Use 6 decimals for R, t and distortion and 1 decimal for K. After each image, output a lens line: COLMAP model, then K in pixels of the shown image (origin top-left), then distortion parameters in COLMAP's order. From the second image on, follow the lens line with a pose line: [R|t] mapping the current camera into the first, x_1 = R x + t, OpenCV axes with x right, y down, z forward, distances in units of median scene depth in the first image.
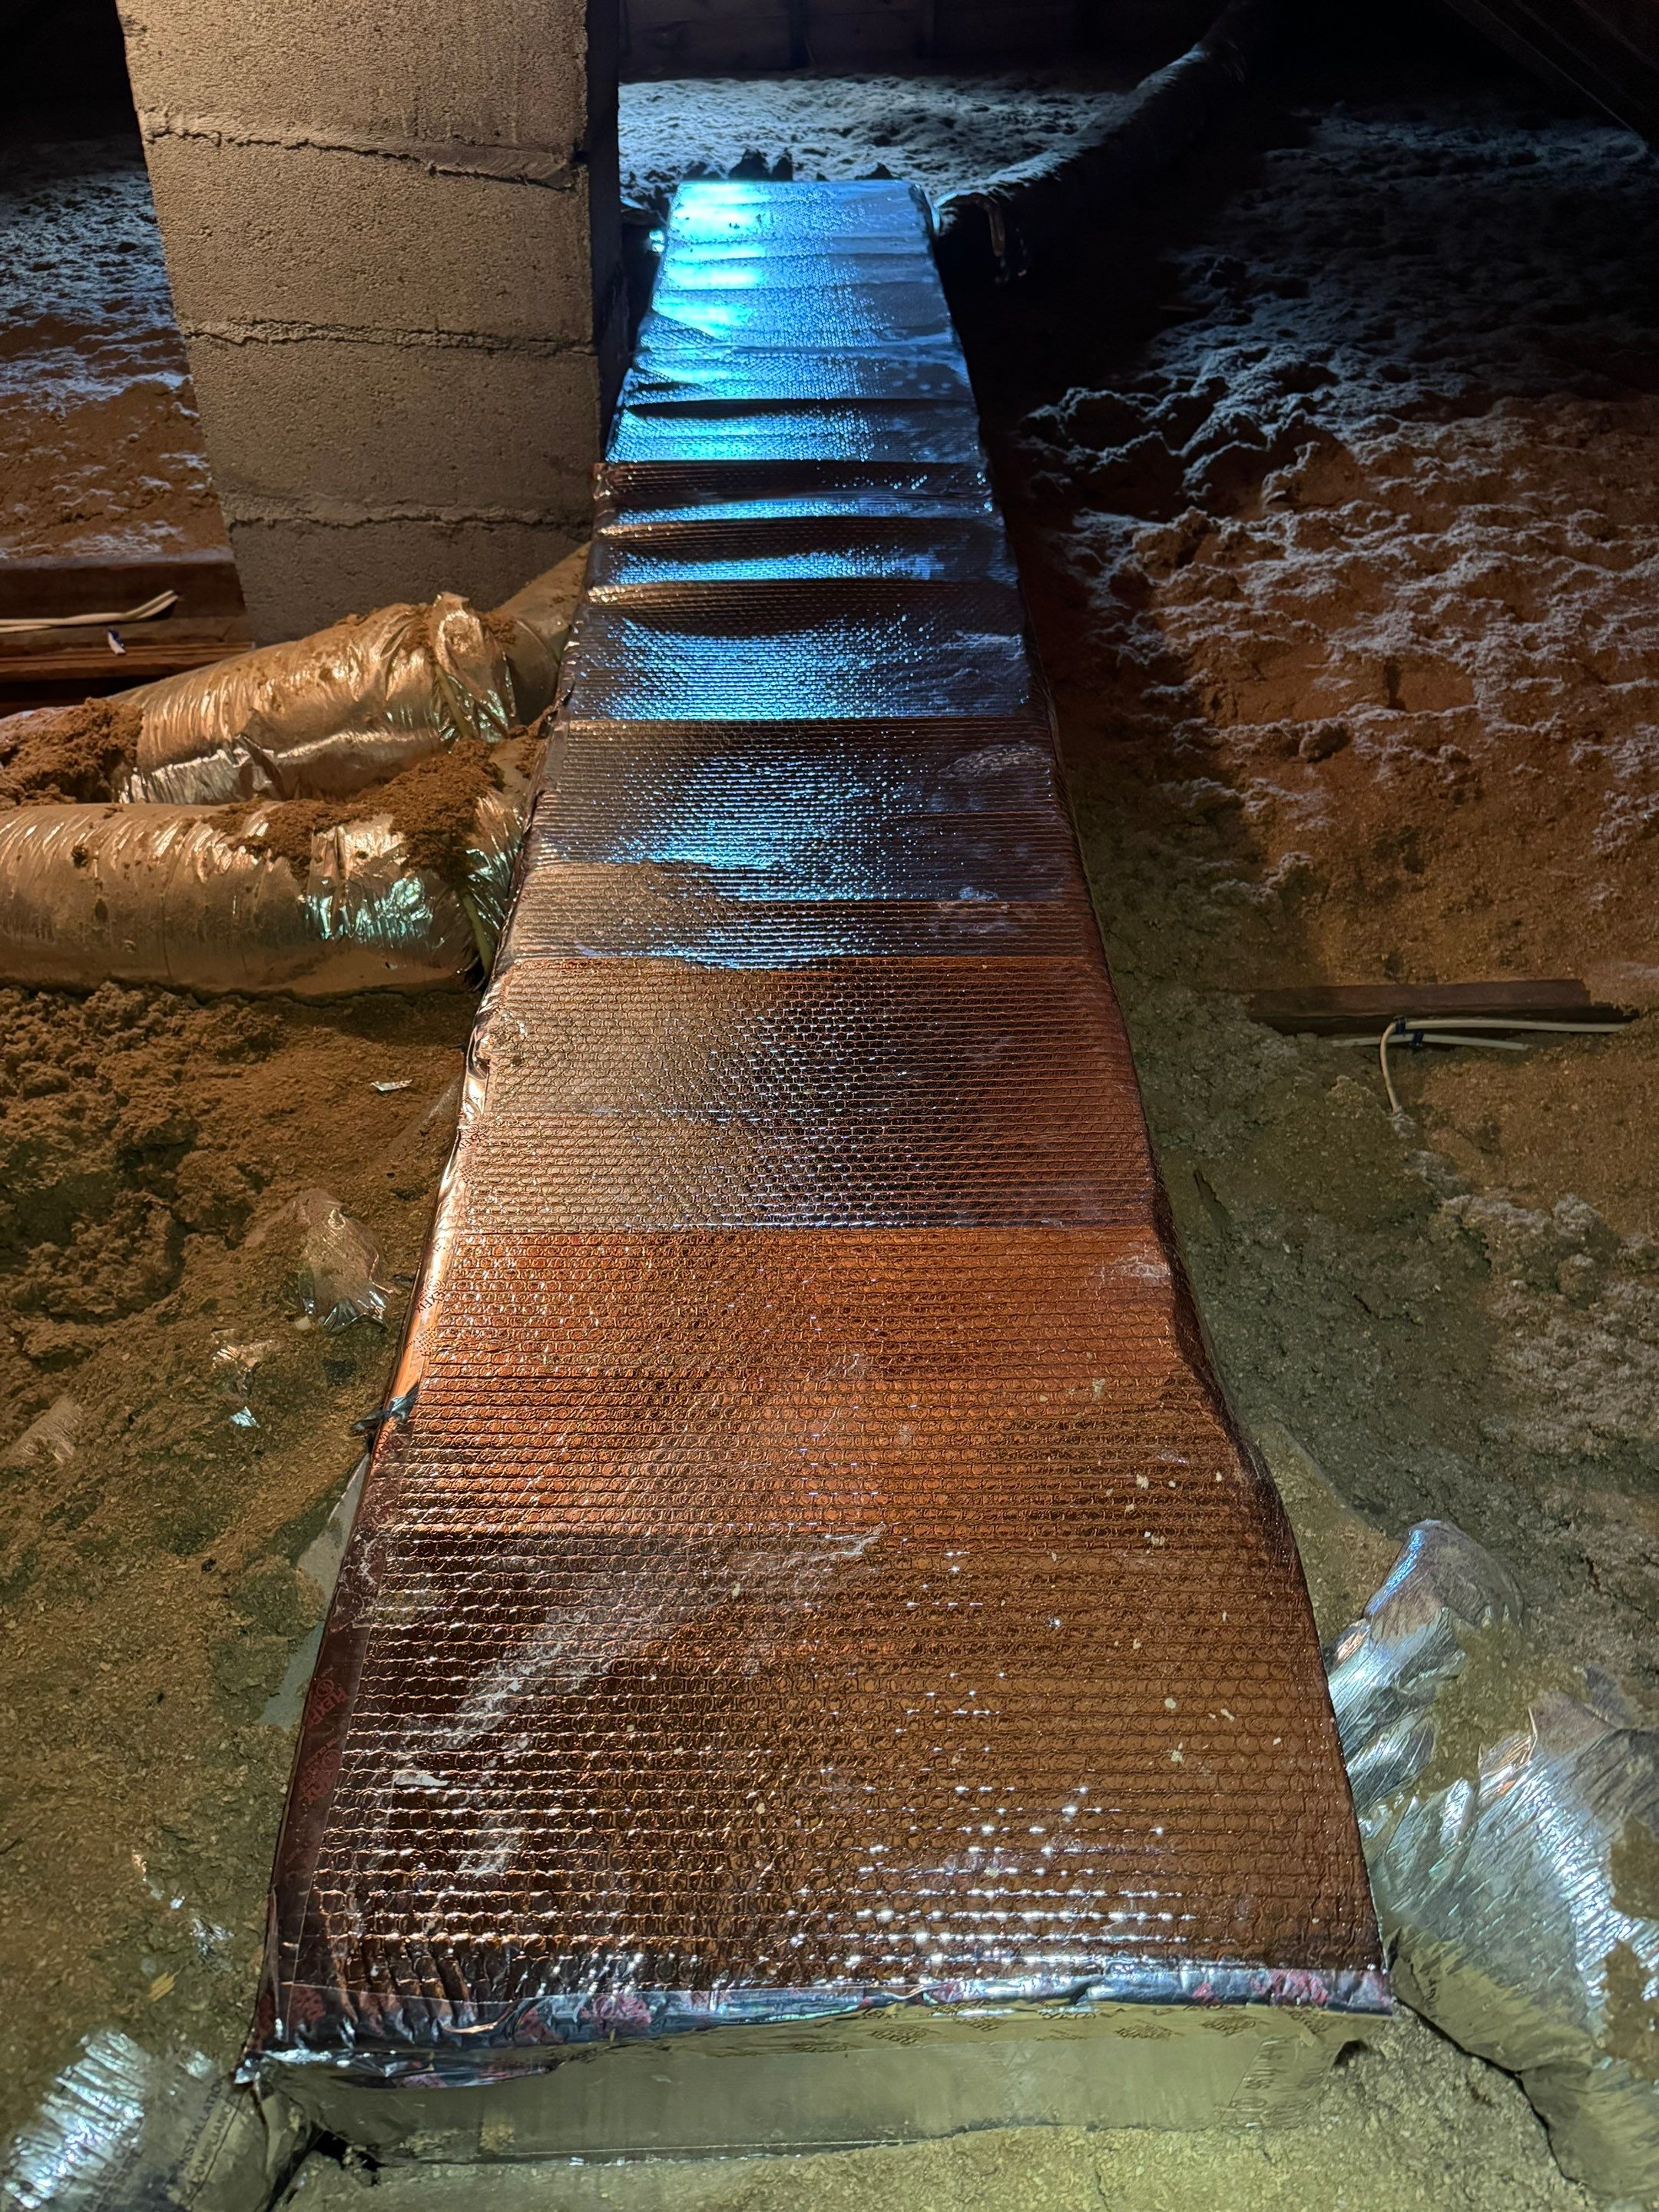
lens RADIAL K [[1547.4, 0, 836.3], [0, 1547.4, 1115.3], [0, 0, 1]] dist [0.030392, -0.038197]
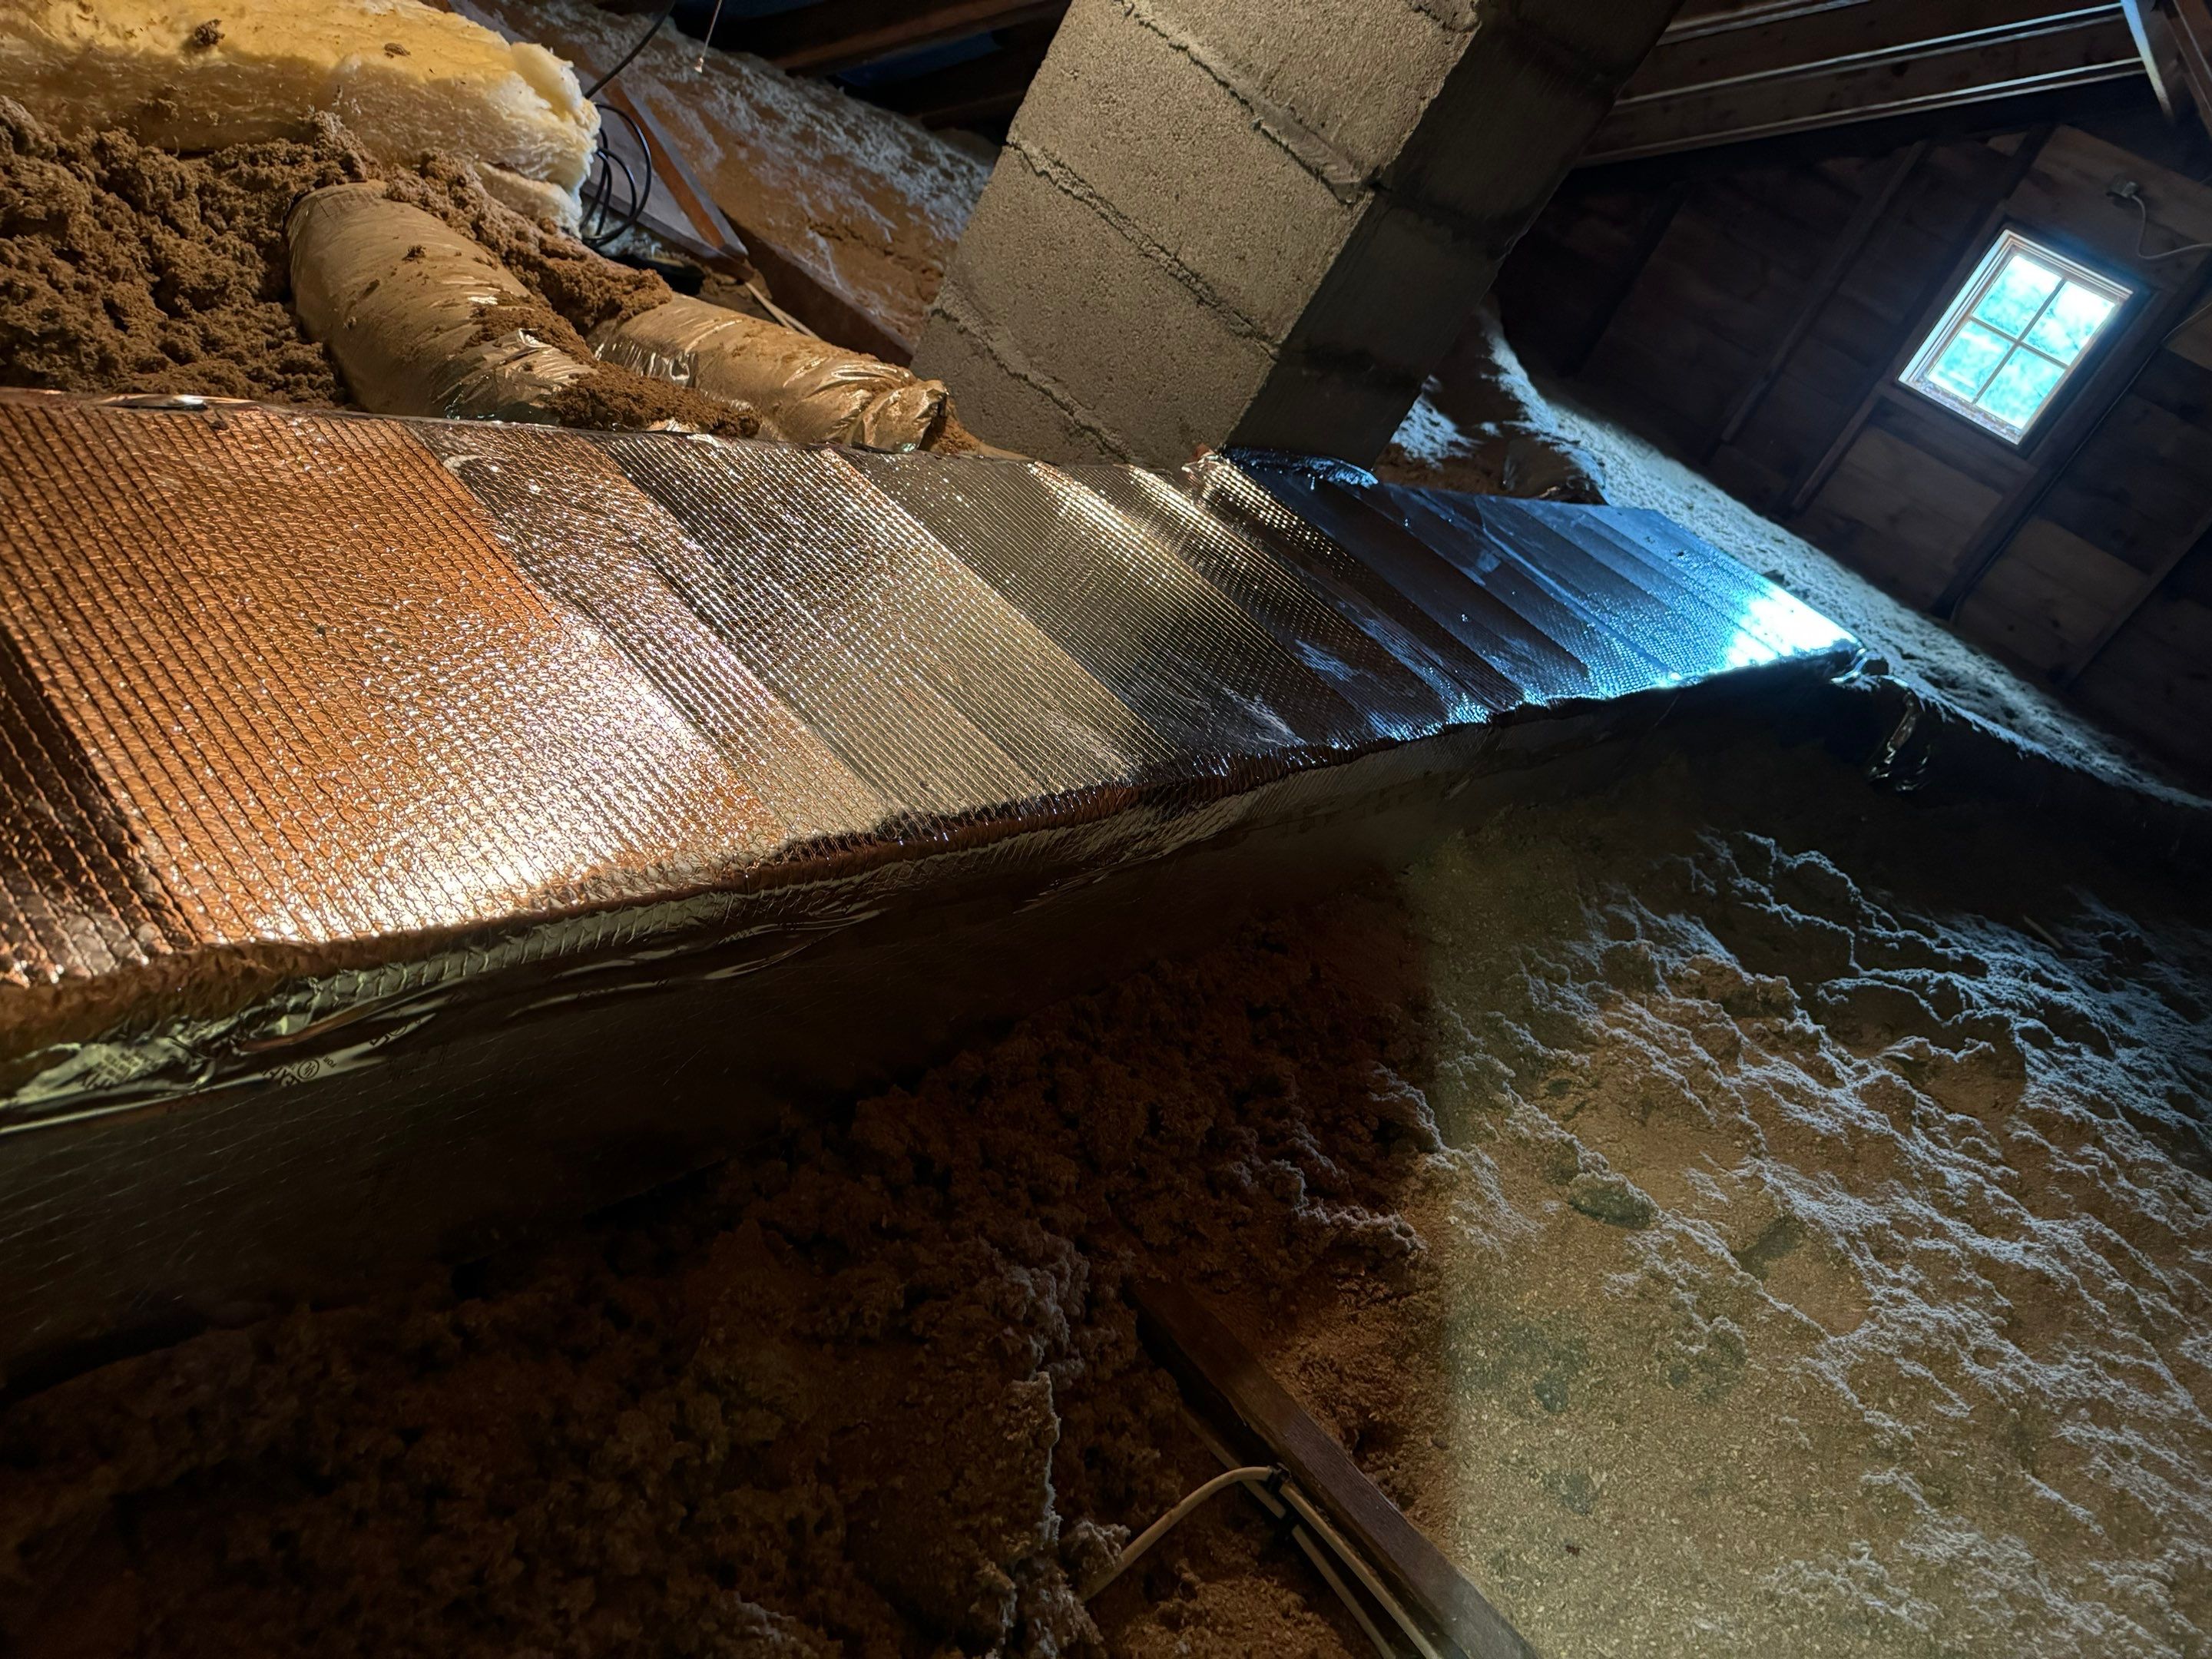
lens RADIAL K [[1547.4, 0, 1096.1], [0, 1547.4, 832.4], [0, 0, 1]] dist [0.030392, -0.038197]
pose [[0.660696, 0.631796, -0.405358, 0.404072], [-0.734455, 0.655660, -0.175174, -0.065794], [0.155103, 0.413454, 0.897217, 0.308051]]
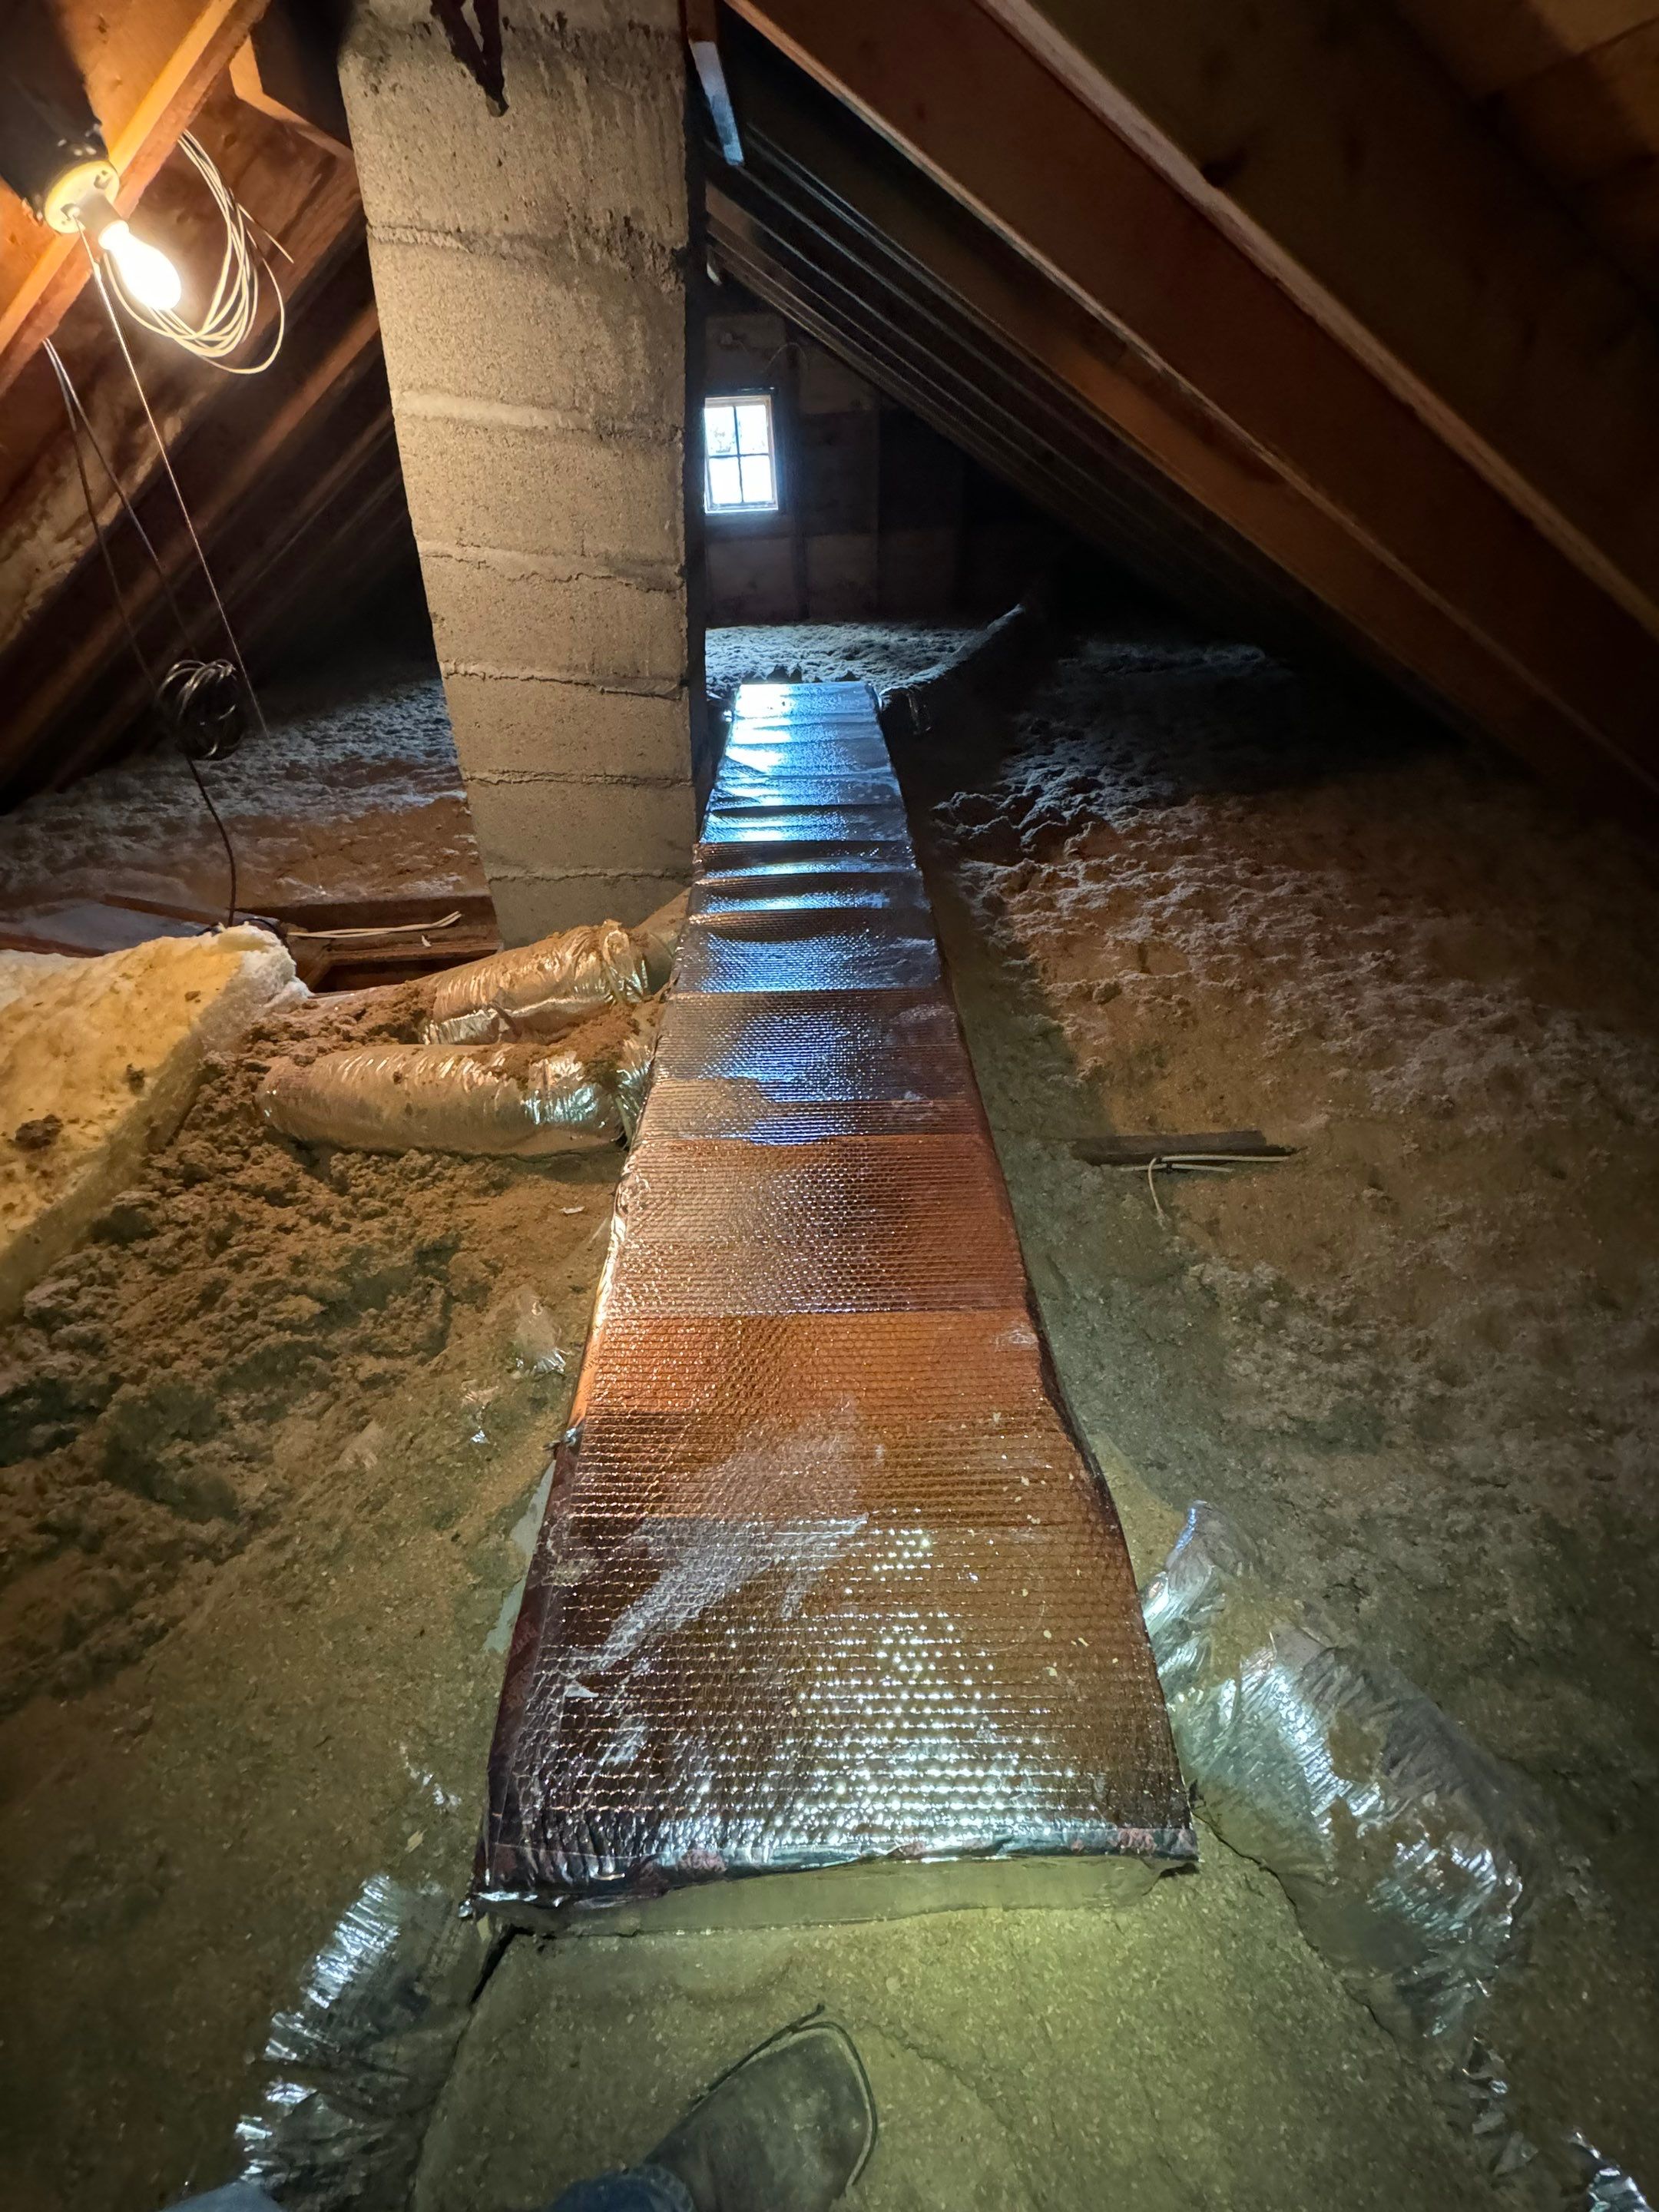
lens RADIAL K [[866.2, 0, 833.5], [0, 866.2, 1110.5], [0, 0, 1]] dist [-0.000164, 0.000451]
pose [[0.999878, -0.015547, 0.001470, 0.000111], [0.015612, 0.997395, -0.070427, -0.050109], [-0.000371, 0.070441, 0.997516, 0.032890]]
